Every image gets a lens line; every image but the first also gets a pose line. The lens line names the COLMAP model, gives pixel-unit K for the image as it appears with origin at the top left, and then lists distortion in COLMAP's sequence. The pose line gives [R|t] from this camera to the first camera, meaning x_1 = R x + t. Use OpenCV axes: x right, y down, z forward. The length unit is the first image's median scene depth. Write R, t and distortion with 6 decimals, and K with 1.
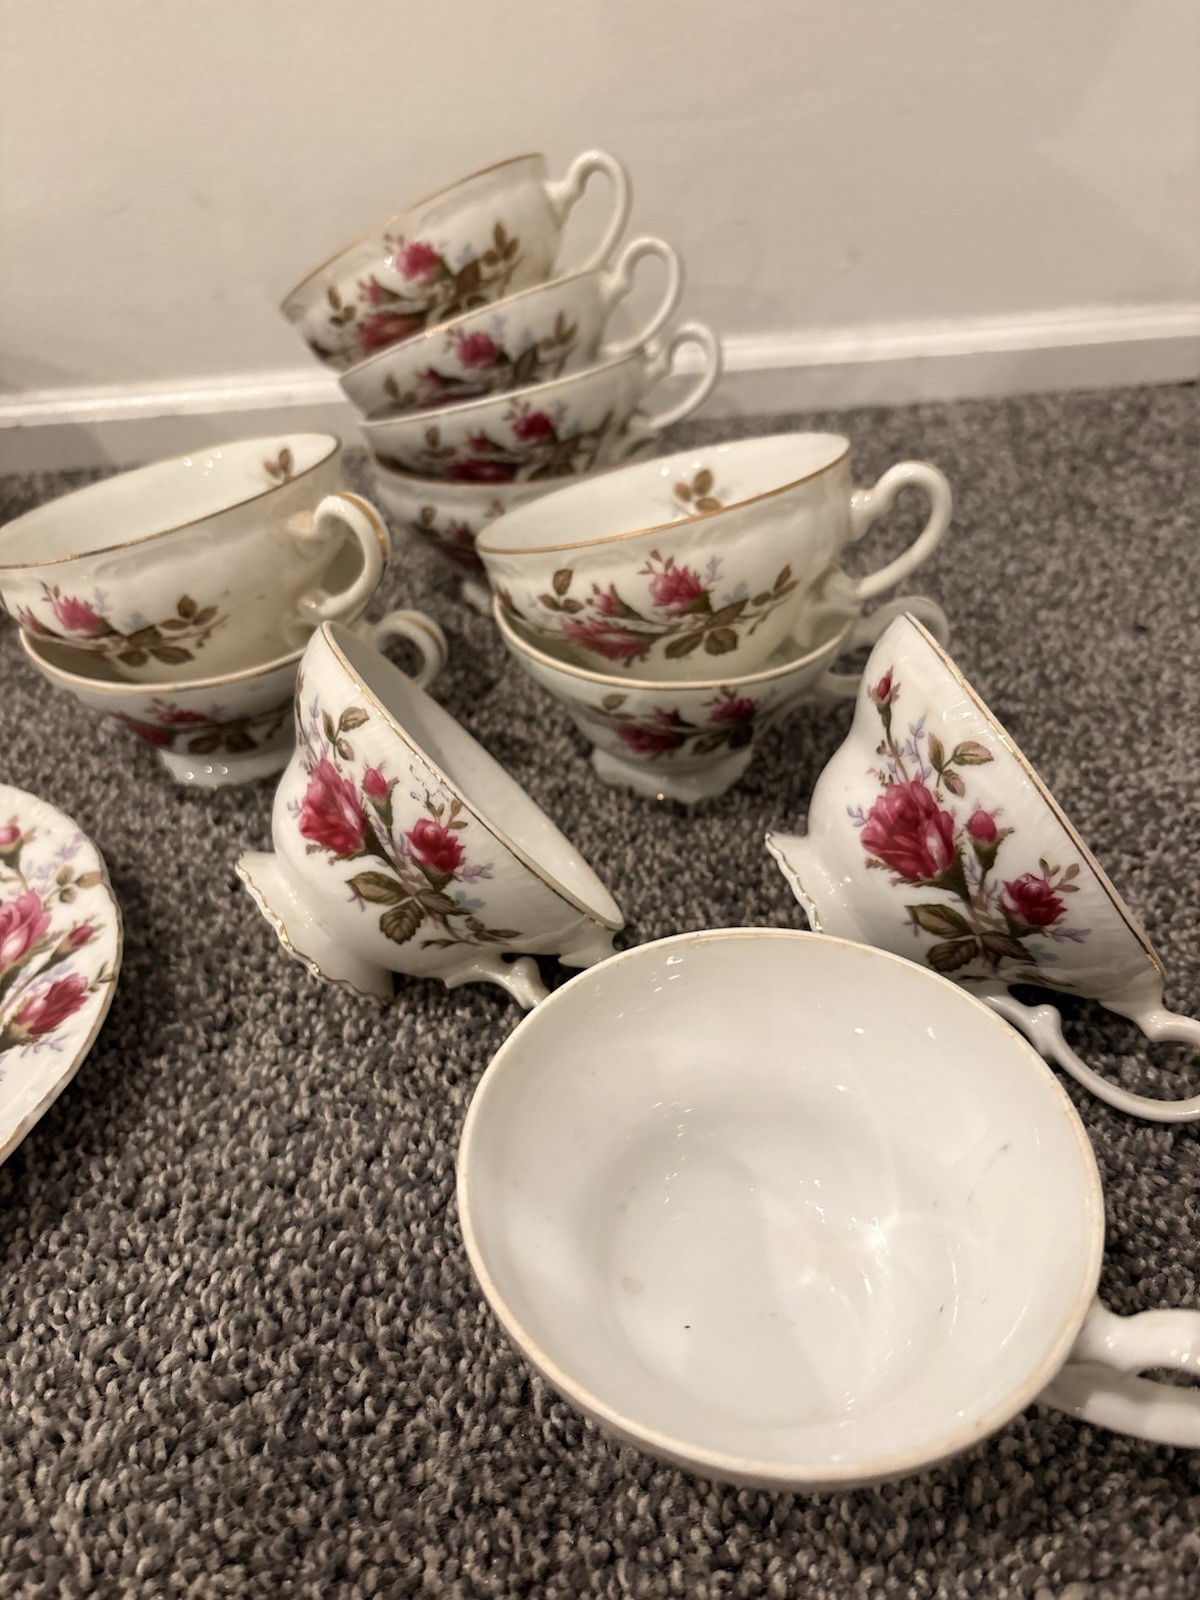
lens RADIAL K [[1250.7, 0, 599.8], [0, 1250.7, 743.4], [0, 0, 1]] dist [0.001753, -0.000300]
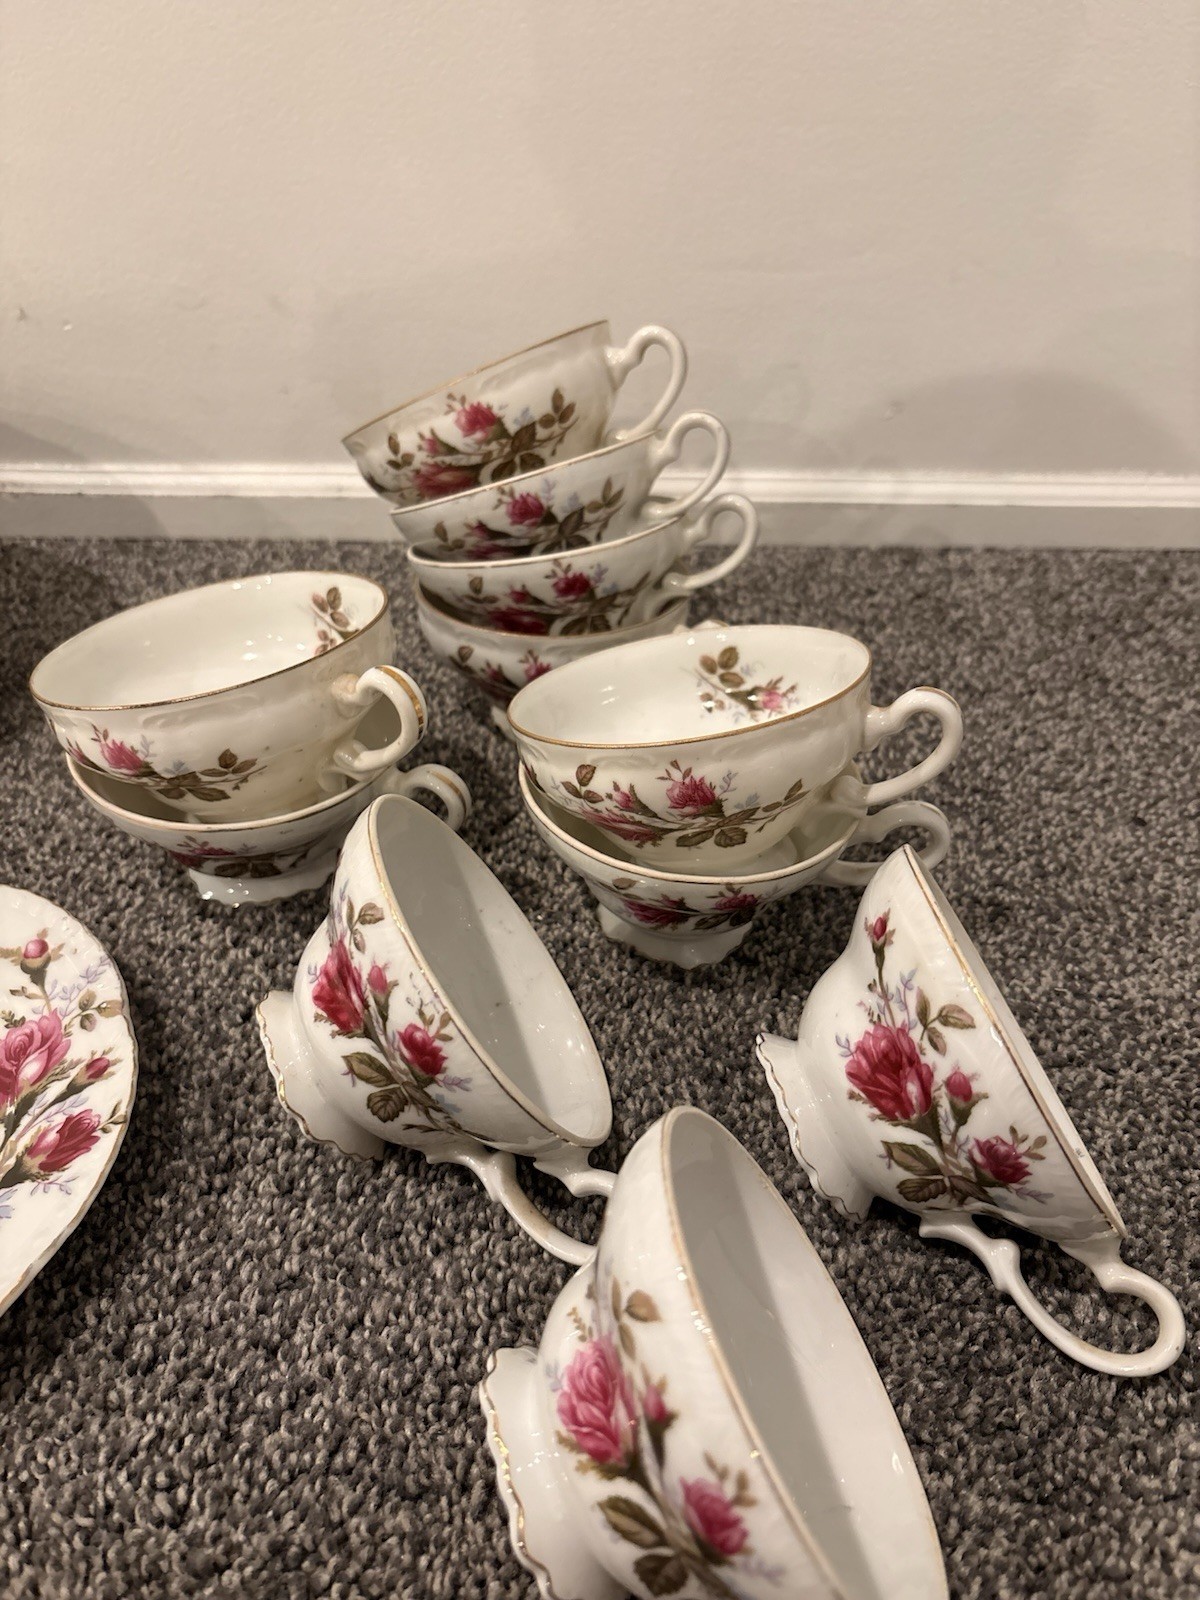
lens RADIAL K [[1223.3, 0, 600.0], [0, 1223.3, 800.0], [0, 0, 1]] dist [0.004870, 0.013542]
pose [[0.995576, 0.093586, -0.008431, -0.006945], [-0.093640, 0.995586, -0.006278, -0.097993], [0.007807, 0.007040, 0.999945, -0.025216]]
